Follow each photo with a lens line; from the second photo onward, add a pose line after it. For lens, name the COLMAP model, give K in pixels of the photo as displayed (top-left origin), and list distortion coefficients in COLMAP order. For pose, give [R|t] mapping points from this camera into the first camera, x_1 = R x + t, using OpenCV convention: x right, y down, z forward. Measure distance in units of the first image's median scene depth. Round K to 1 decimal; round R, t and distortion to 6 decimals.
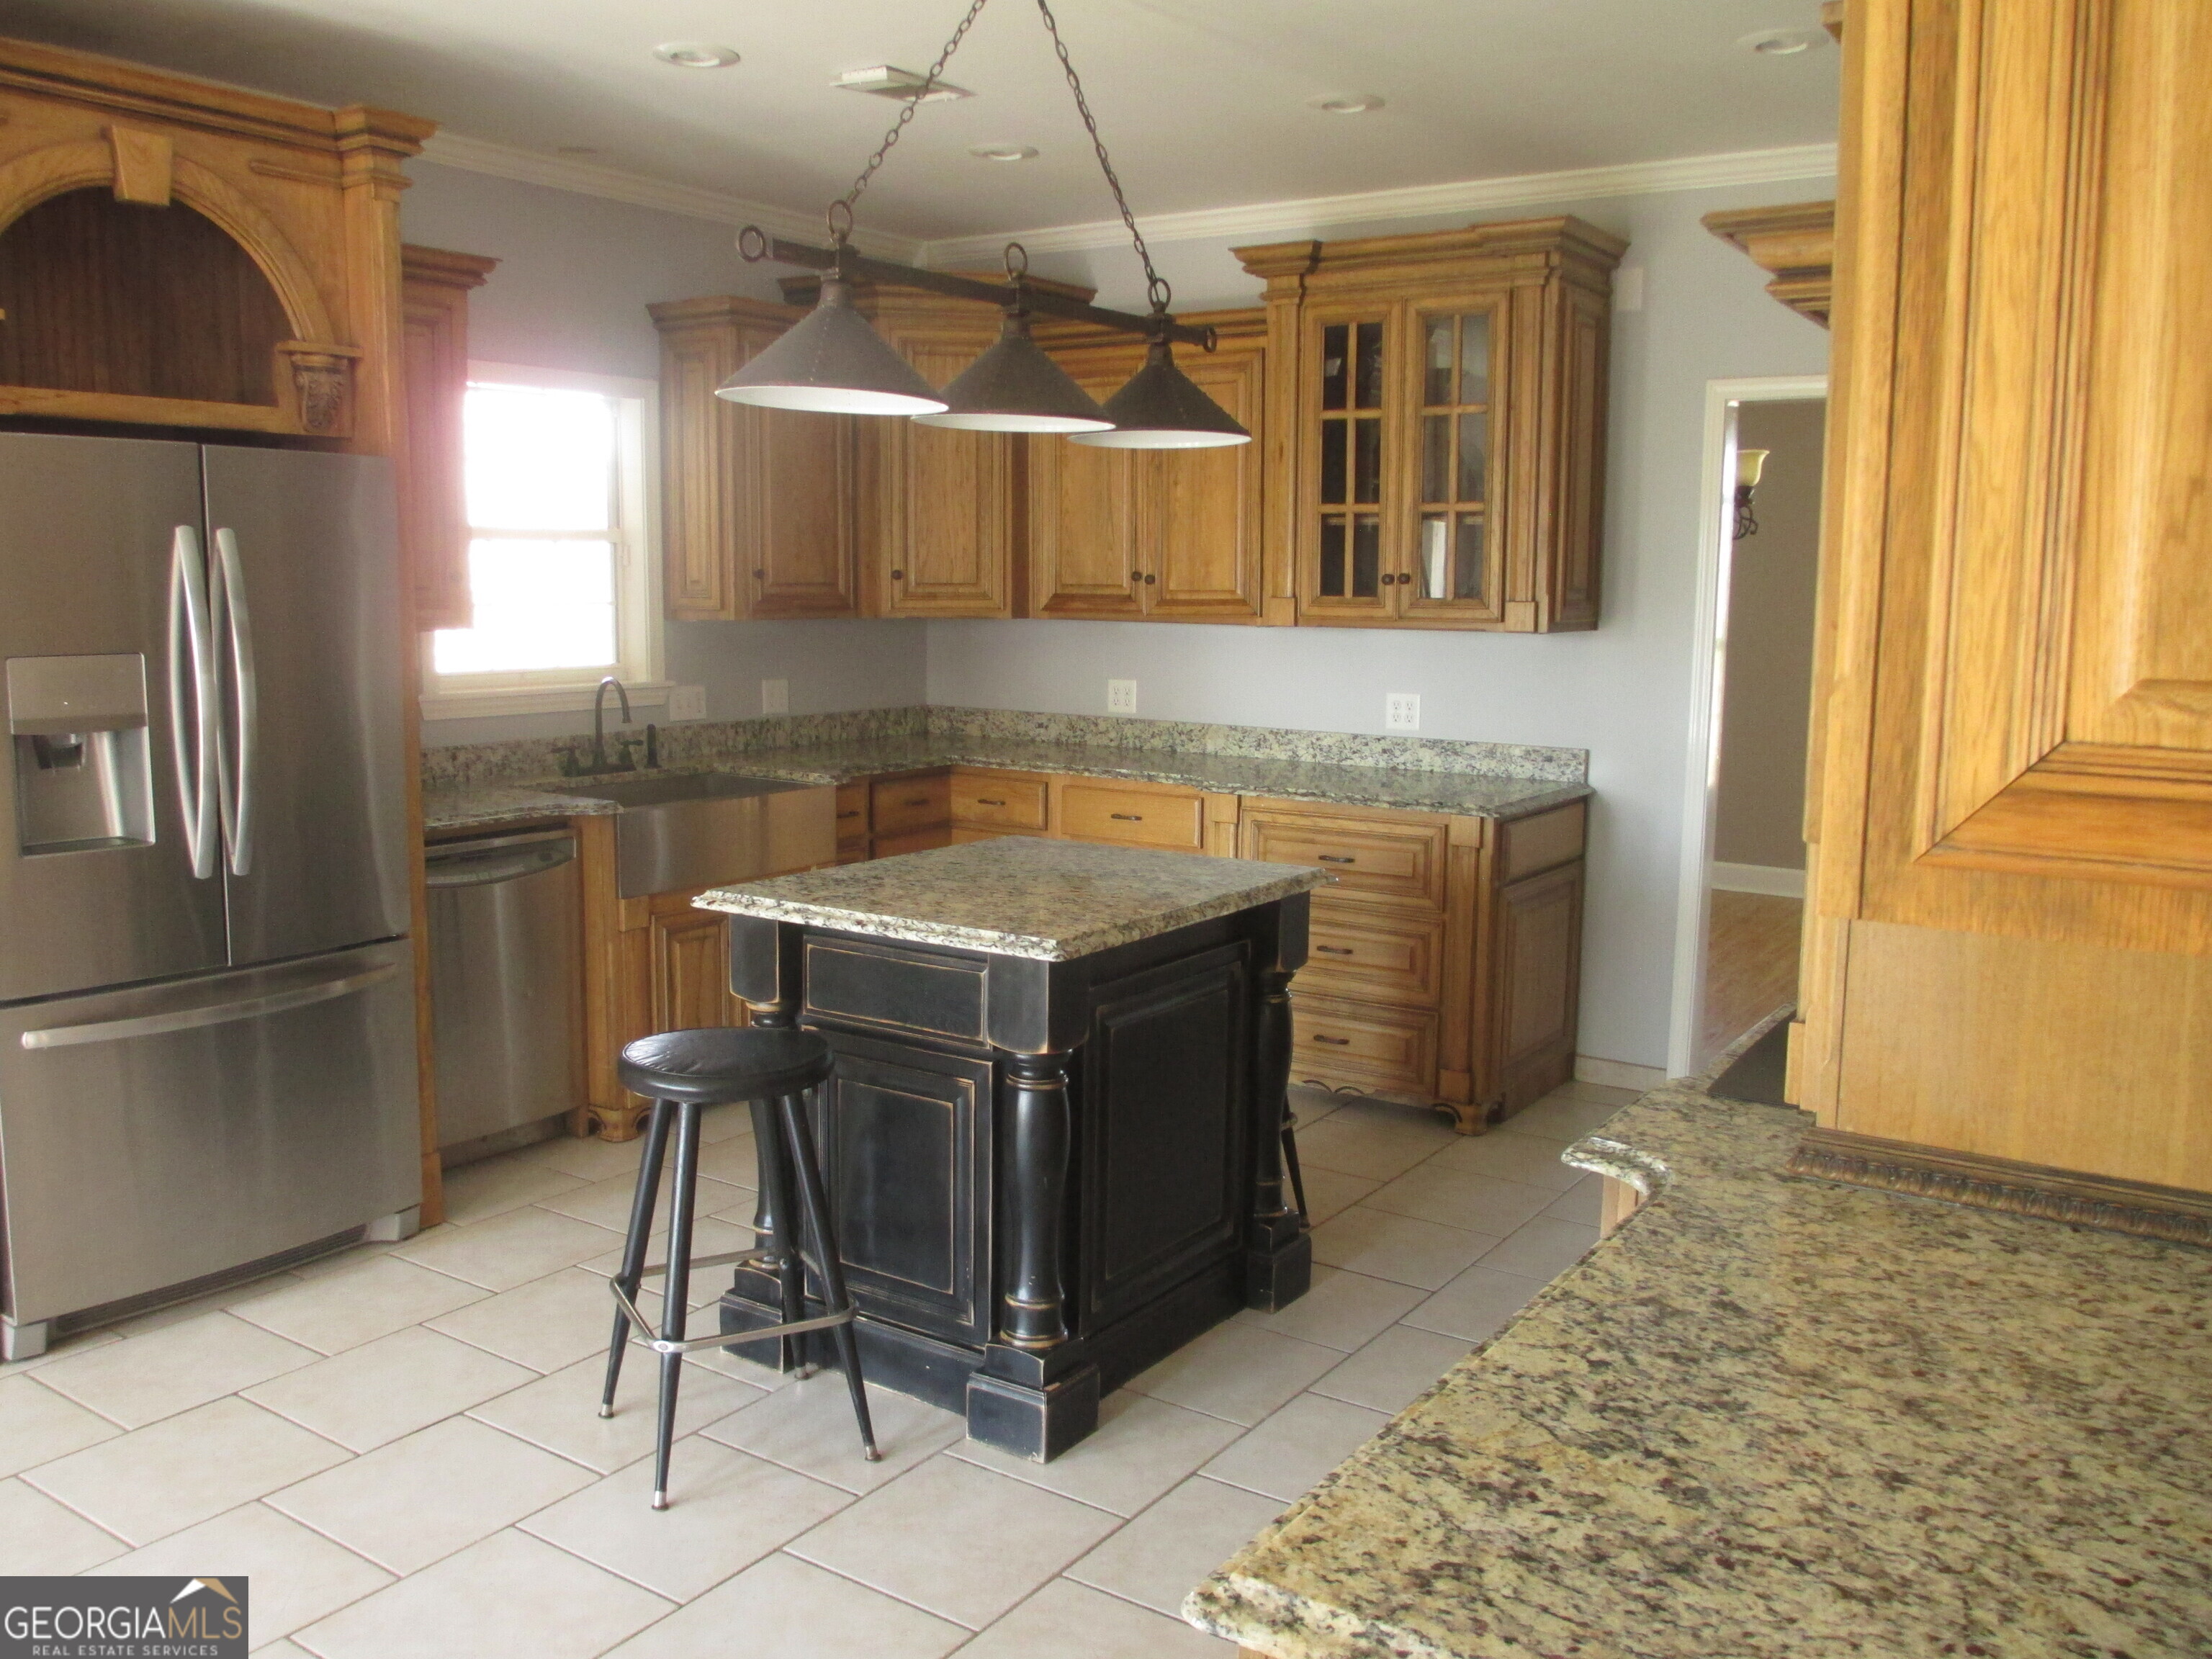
lens RADIAL K [[1852.0, 0, 1106.0], [0, 1852.0, 829.5], [0, 0, 1]] dist [-0.078925, -0.001435]
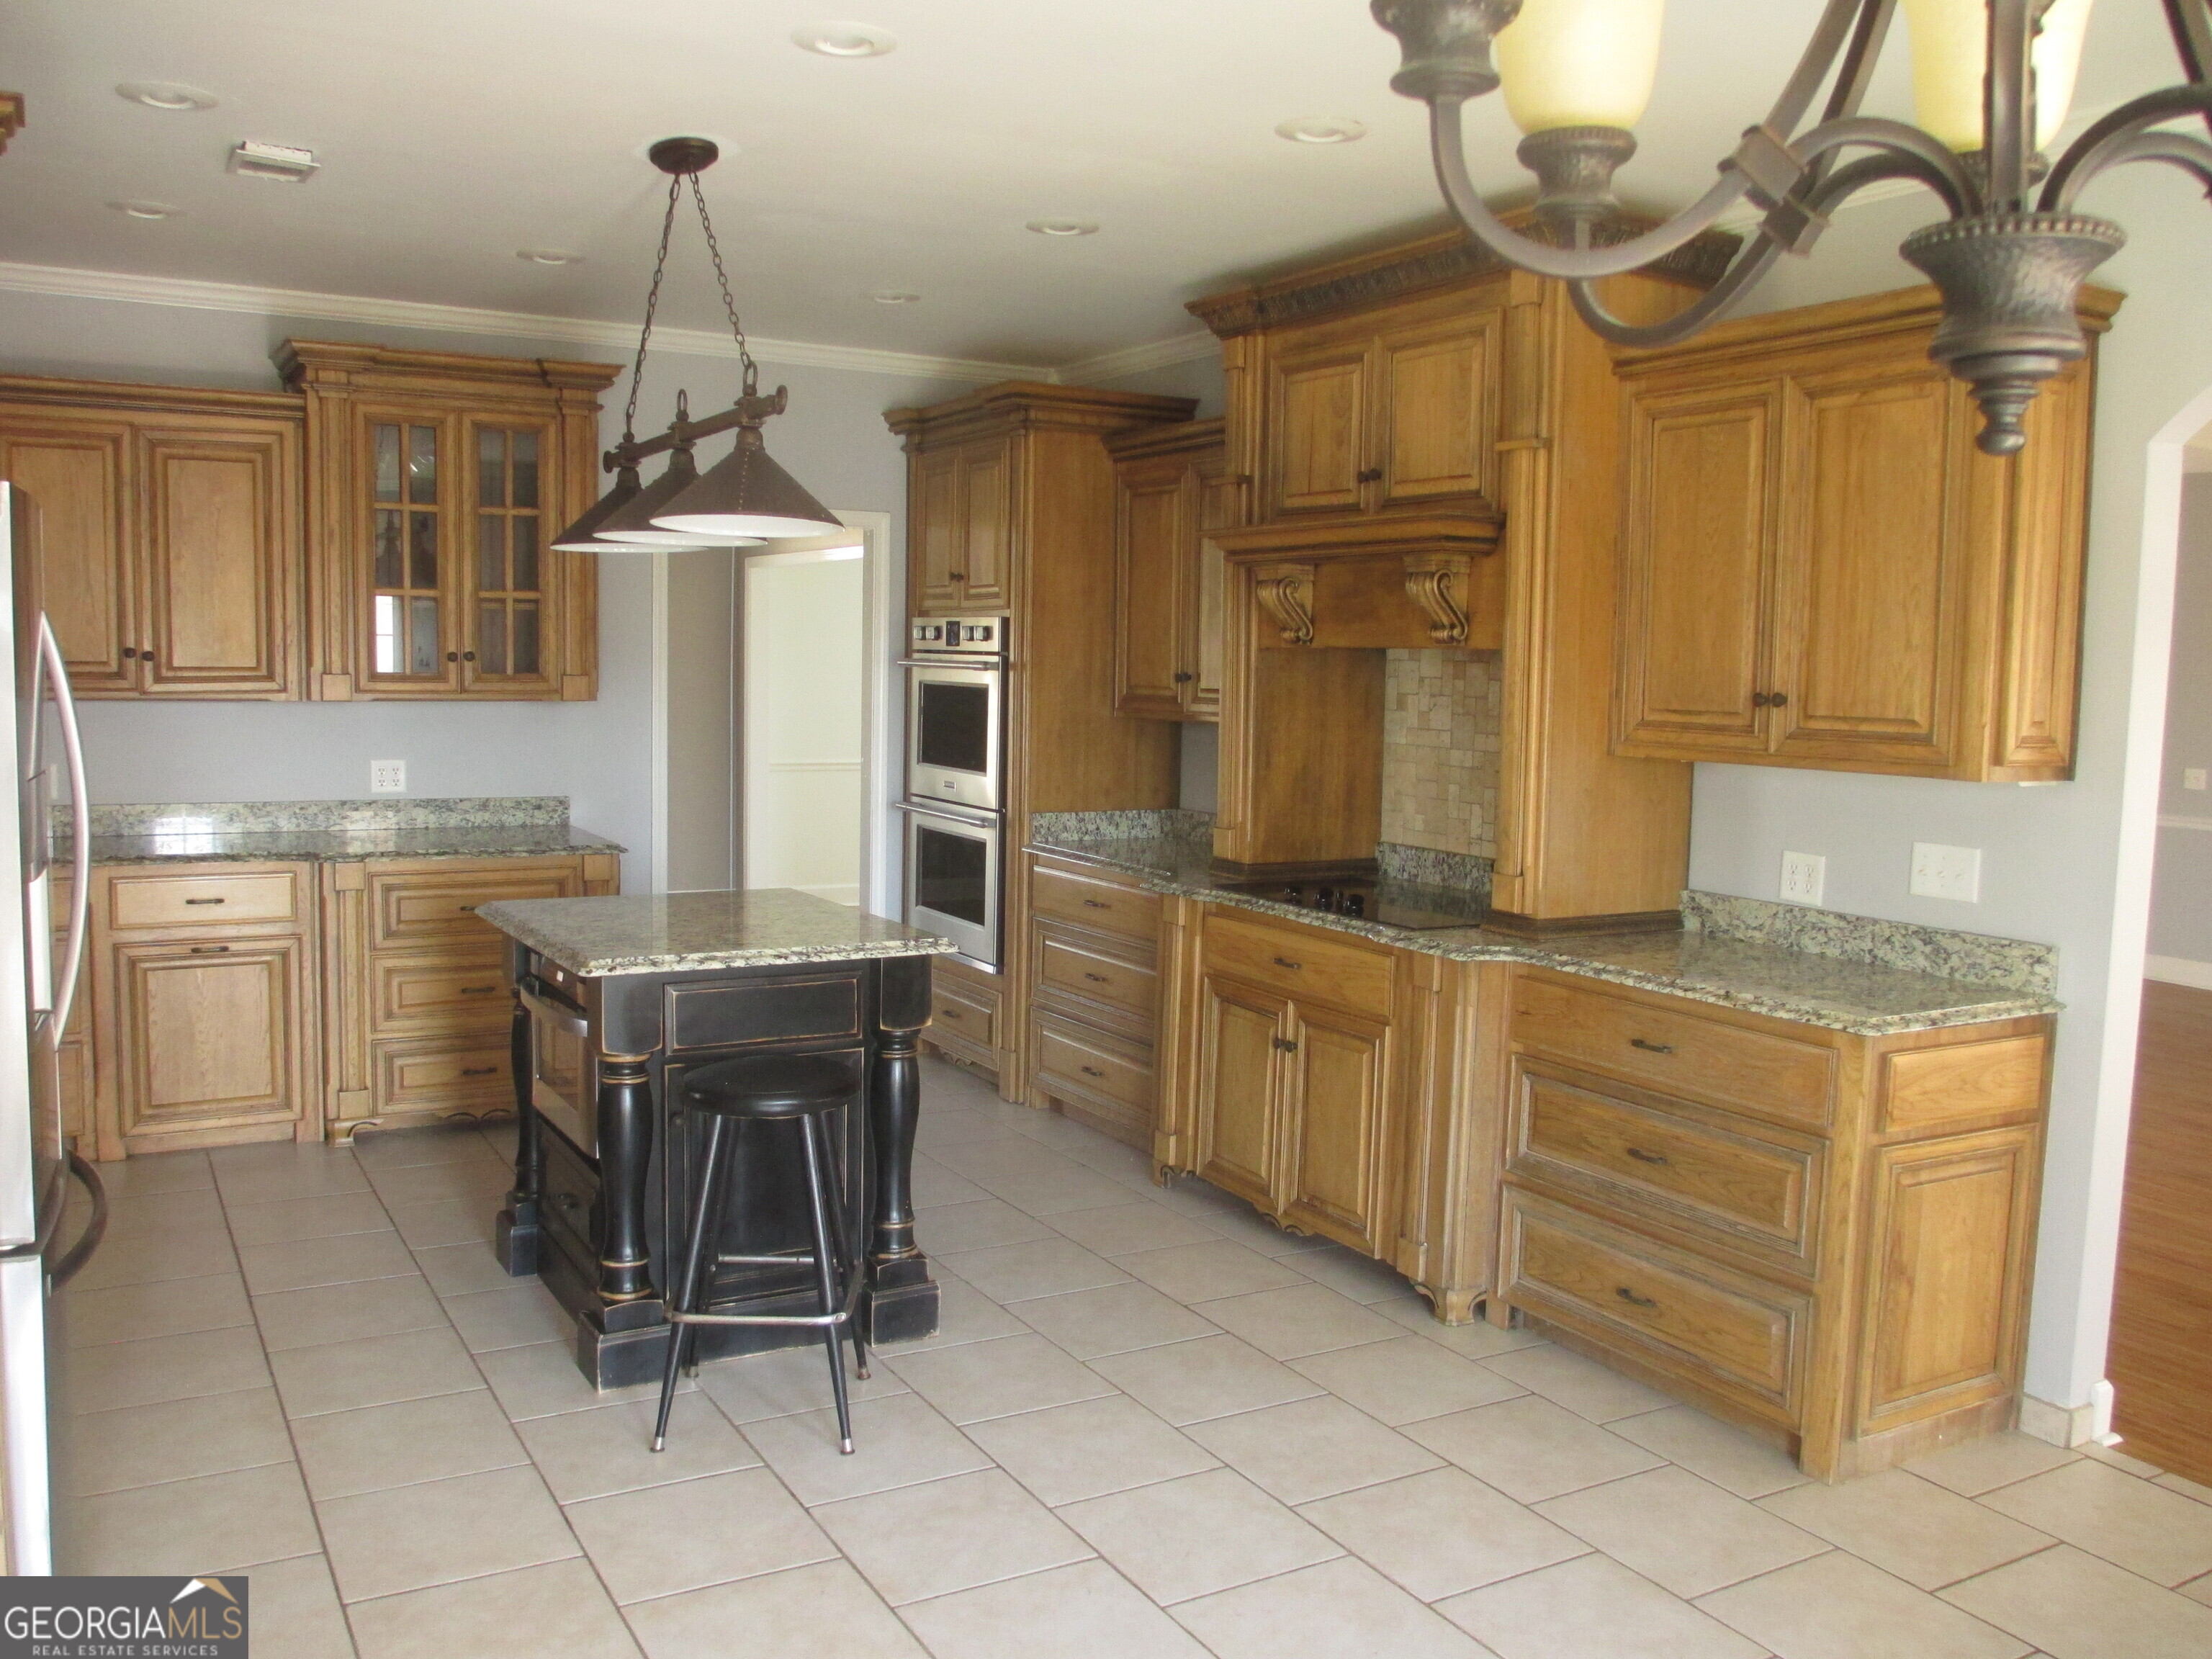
lens RADIAL K [[1824.9, 0, 1145.6], [0, 1824.9, 824.7], [0, 0, 1]] dist [-0.067441, 0.002812]
pose [[0.427319, -0.083770, 0.900212, -0.658580], [0.104570, 0.993595, 0.042822, -0.037176], [-0.898033, 0.075837, 0.433342, 0.154731]]
